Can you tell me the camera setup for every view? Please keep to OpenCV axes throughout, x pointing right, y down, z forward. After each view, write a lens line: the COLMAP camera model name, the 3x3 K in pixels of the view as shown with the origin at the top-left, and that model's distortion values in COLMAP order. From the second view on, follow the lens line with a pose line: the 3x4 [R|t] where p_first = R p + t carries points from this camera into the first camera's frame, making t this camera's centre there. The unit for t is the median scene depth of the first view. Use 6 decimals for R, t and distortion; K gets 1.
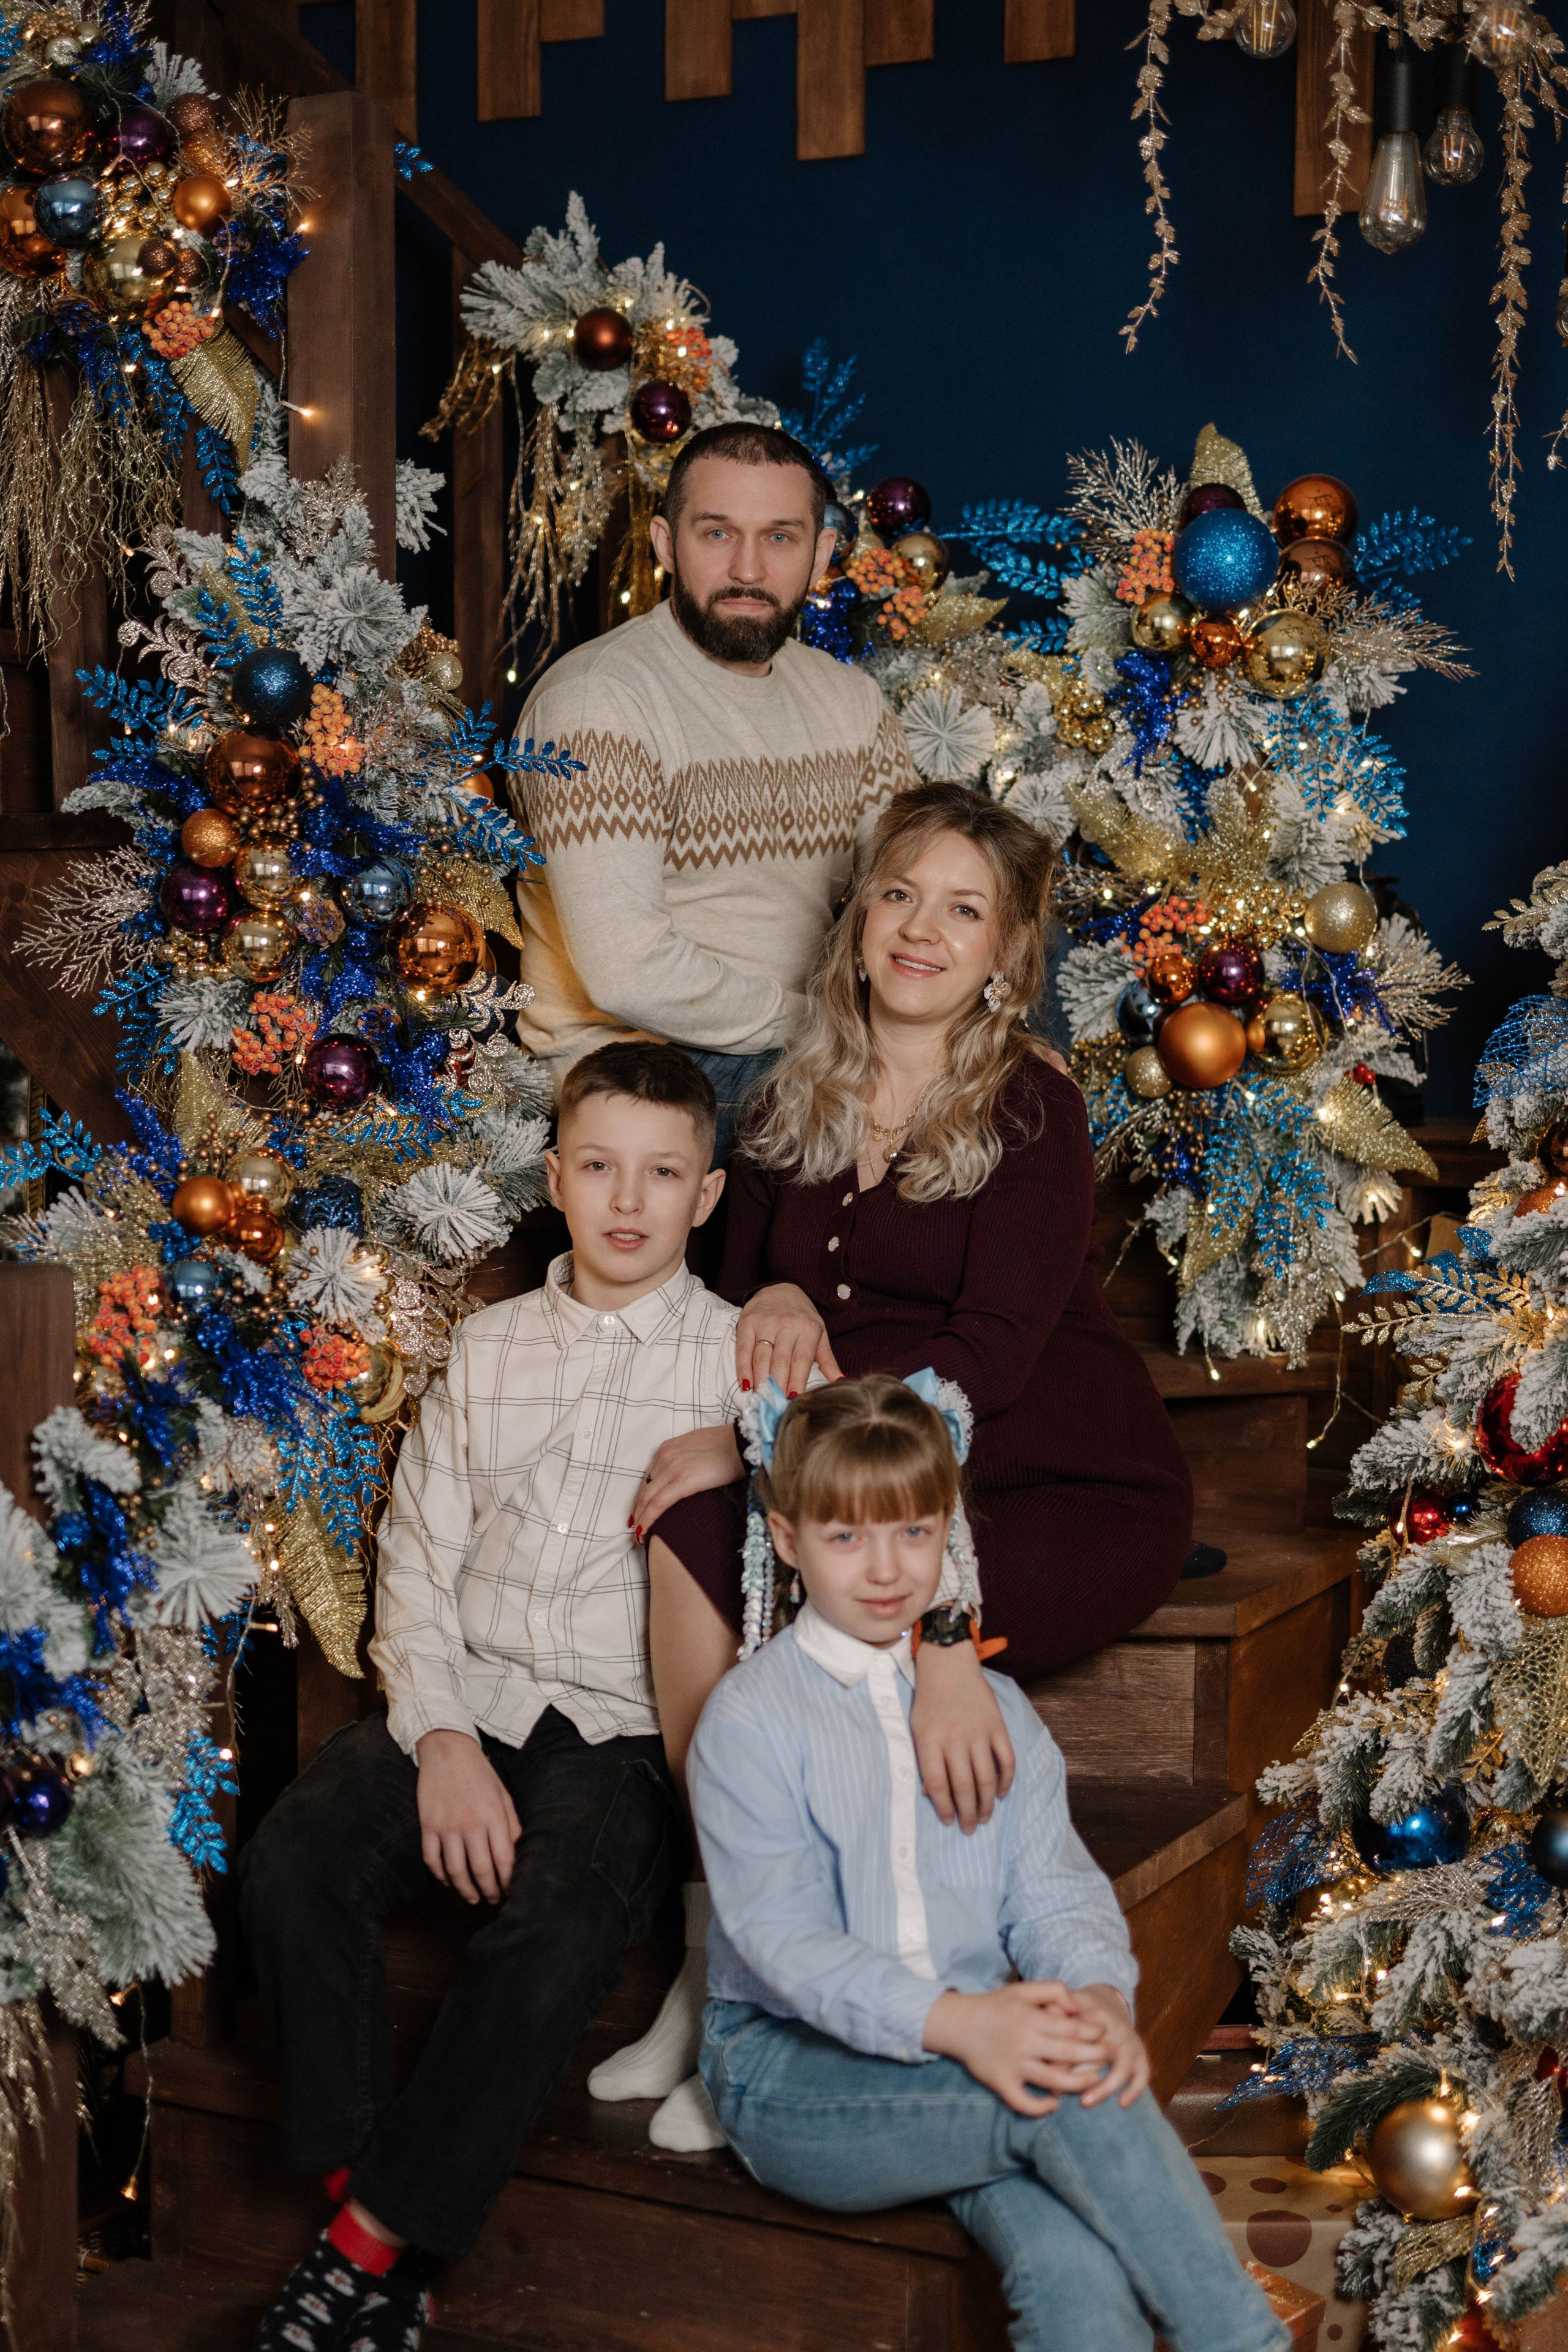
lens RADIAL K [[3284.3, 0, 784.0], [0, 3284.3, 1176.0], [0, 0, 1]] dist [0.000226, -0.039219]
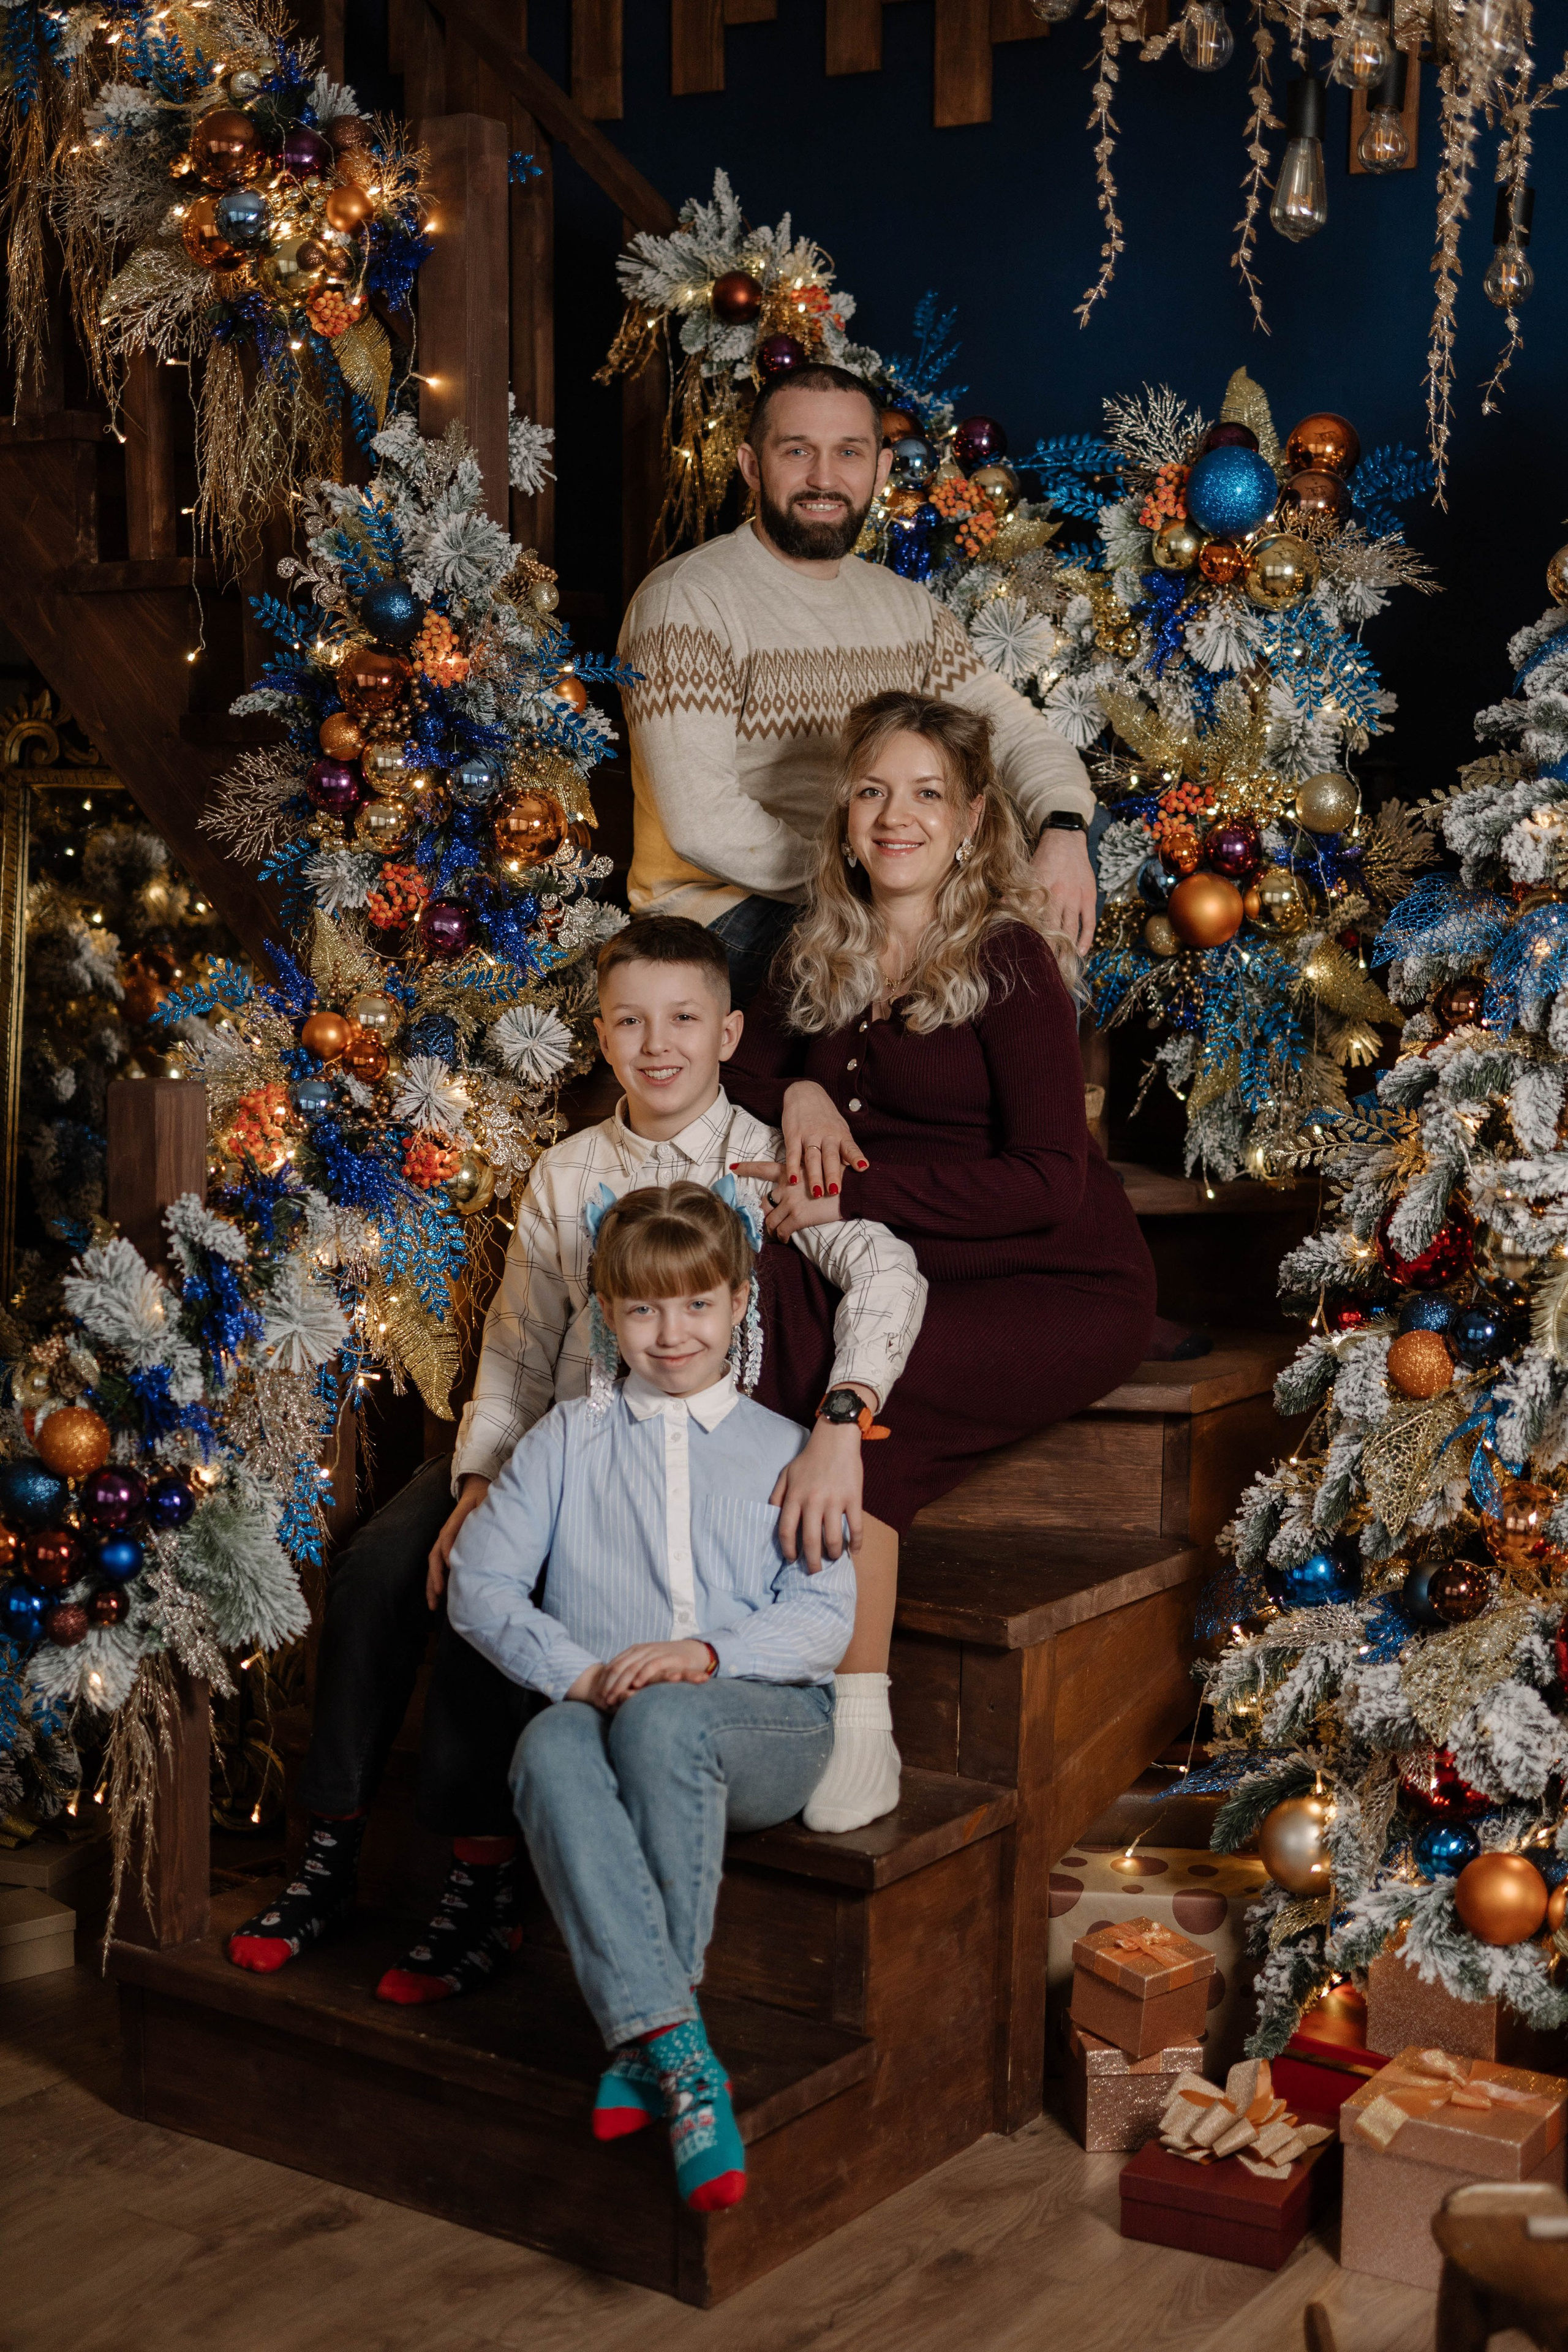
lens RADIAL K [[3184.0, 0, 784.0], [0, 3184.0, 1176.0], [0, 0, 1]] dist [-0.008878, -0.046188]
pose [[0.989569, 0.020415, -0.142605, 0.156989], [-0.013409, 0.998663, 0.049917, -0.000533], [0.143433, -0.047484, 0.988520, -0.155058]]
